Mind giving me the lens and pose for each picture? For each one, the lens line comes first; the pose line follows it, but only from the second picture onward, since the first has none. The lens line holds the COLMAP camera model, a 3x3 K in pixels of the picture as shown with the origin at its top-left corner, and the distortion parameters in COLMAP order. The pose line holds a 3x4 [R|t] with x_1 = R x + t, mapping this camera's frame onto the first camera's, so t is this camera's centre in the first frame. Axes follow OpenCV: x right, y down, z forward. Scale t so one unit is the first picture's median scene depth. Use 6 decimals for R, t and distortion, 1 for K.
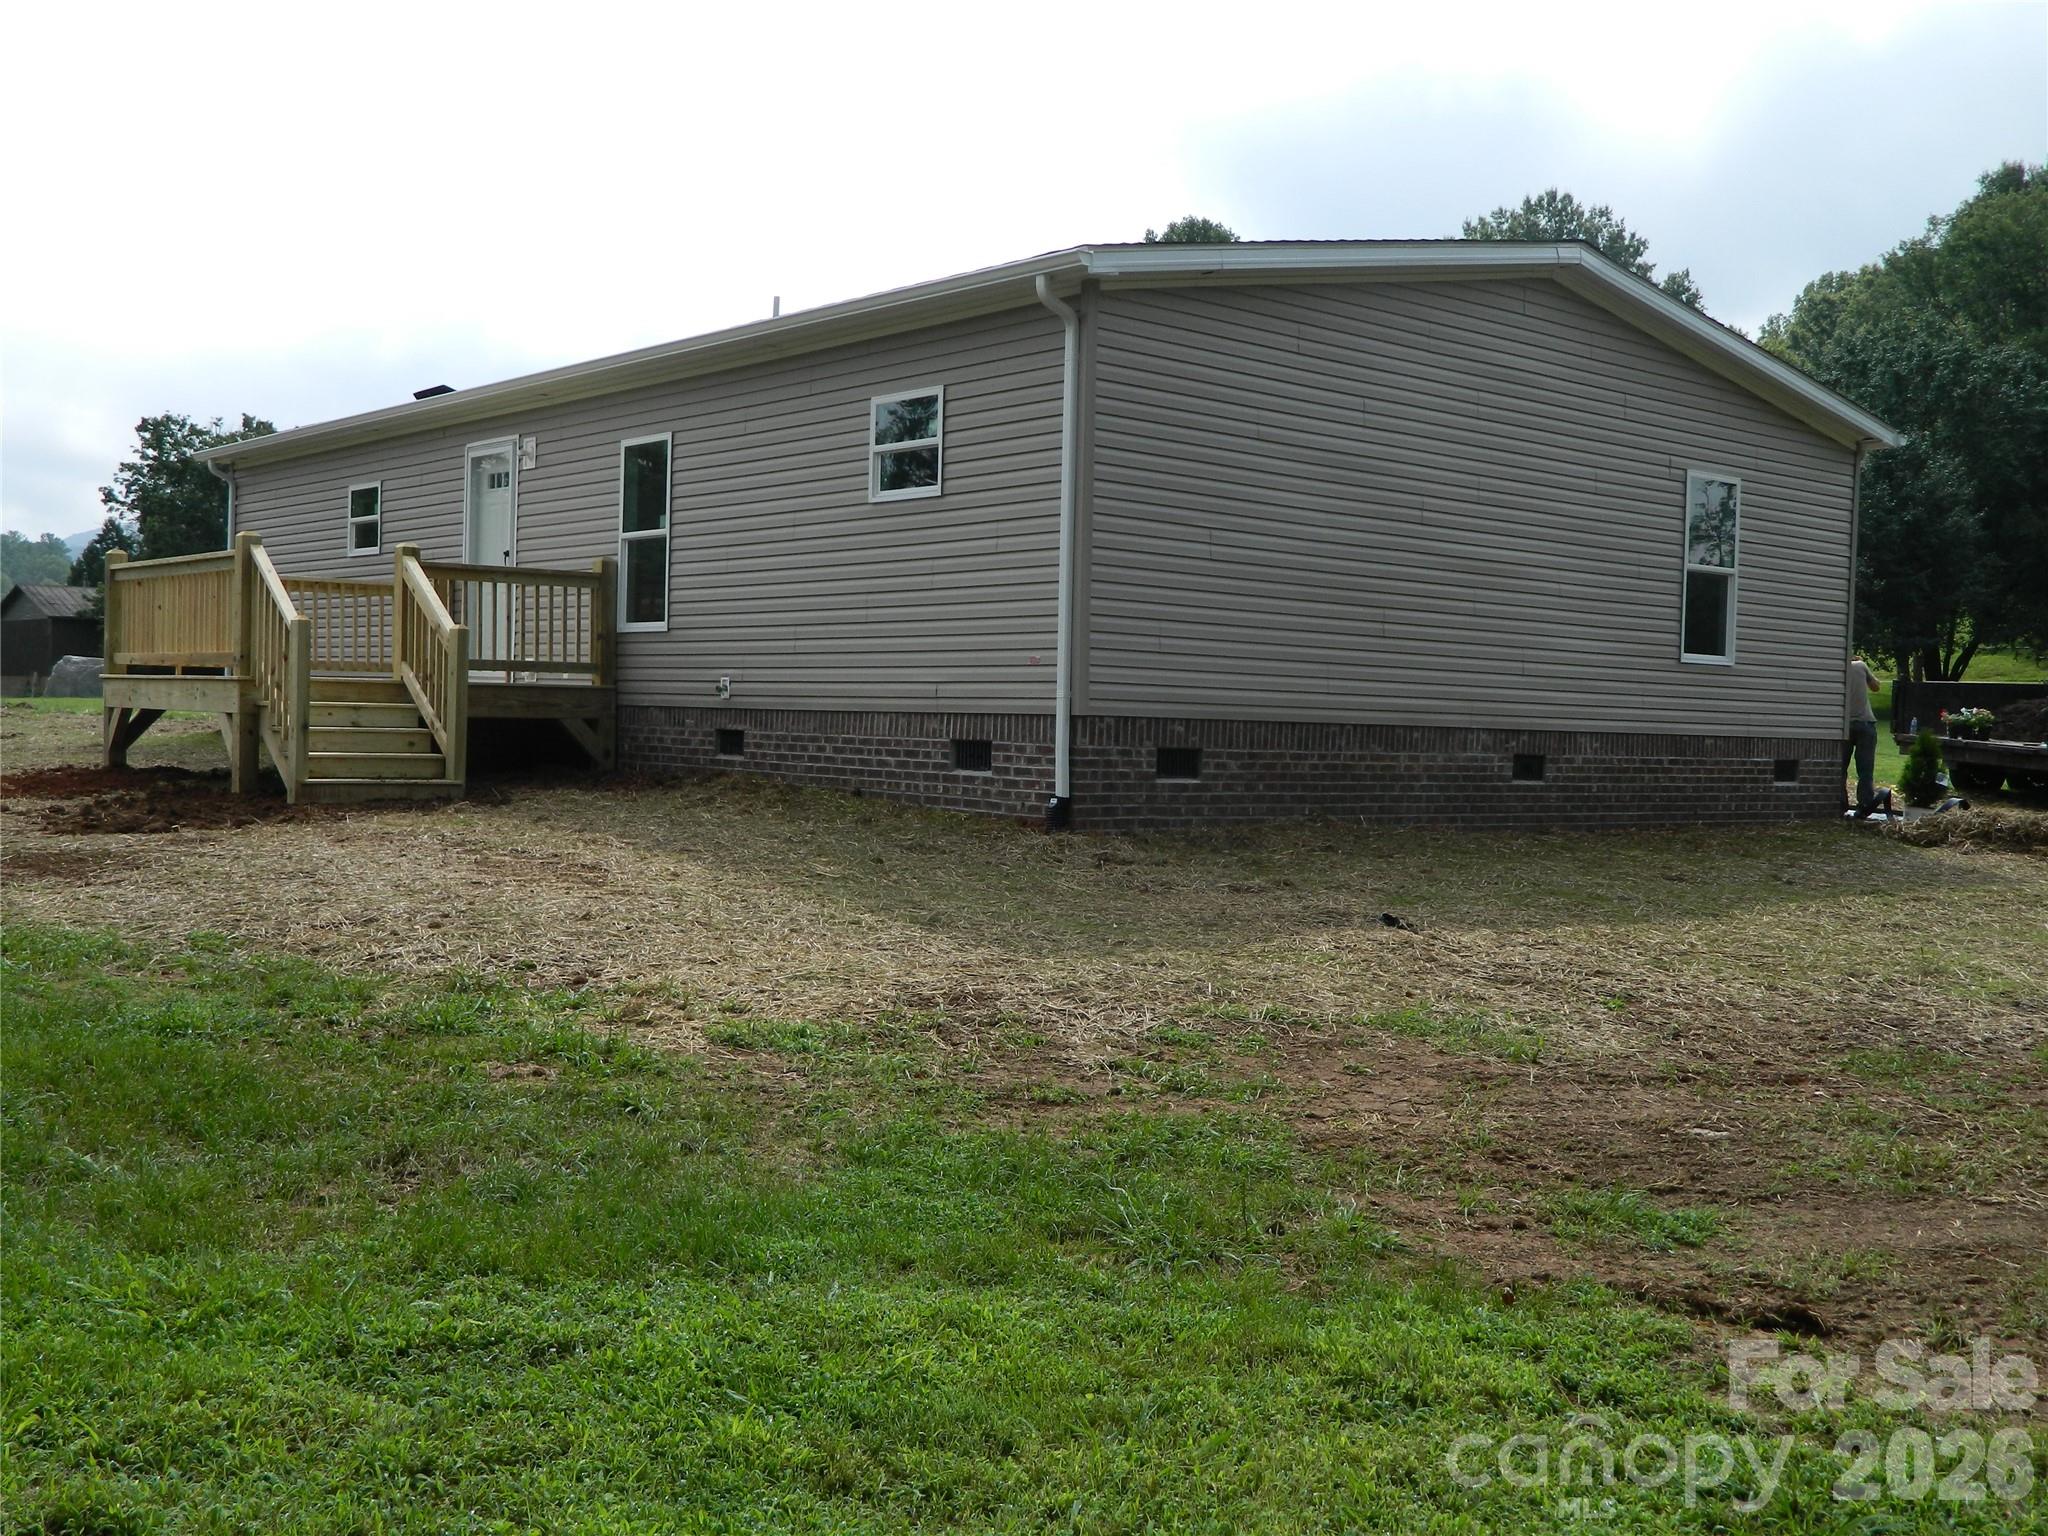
lens RADIAL K [[2072.9, 0, 1024.0], [0, 2072.9, 768.0], [0, 0, 1]] dist [0.009789, -0.004516]
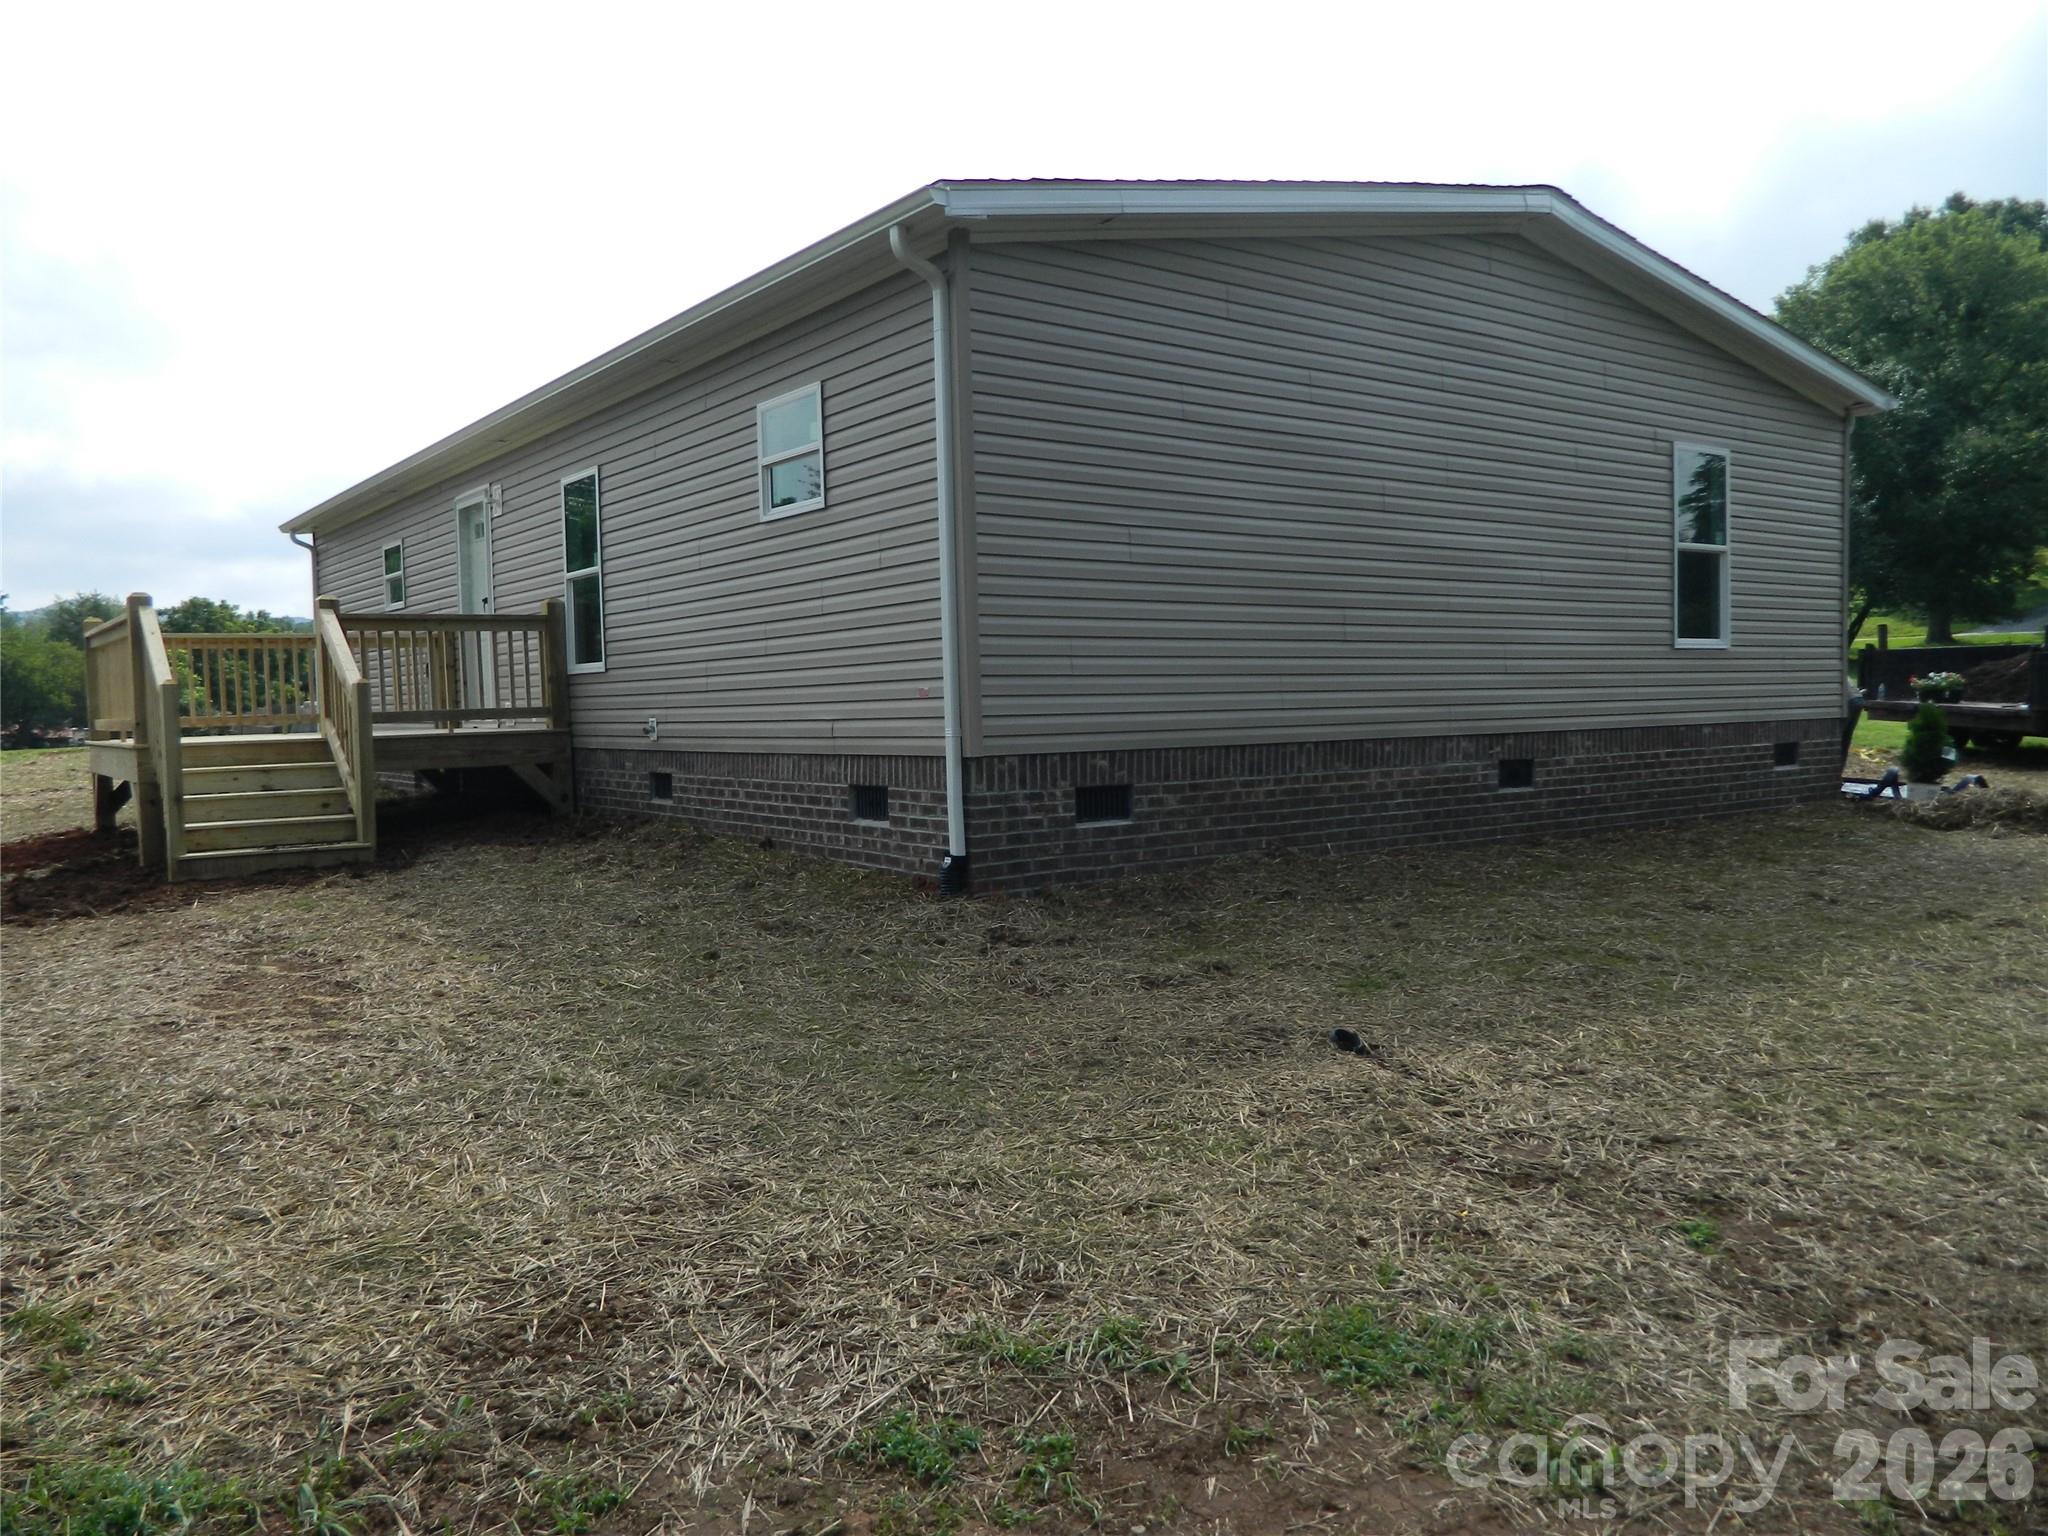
lens RADIAL K [[1507.3, 0, 1024.0], [0, 1507.3, 768.0], [0, 0, 1]] dist [0.005840, -0.001236]
pose [[0.996667, -0.047280, -0.066485, 0.072842], [0.048570, 0.998659, 0.017918, -0.025666], [0.065548, -0.021087, 0.997627, 0.328548]]
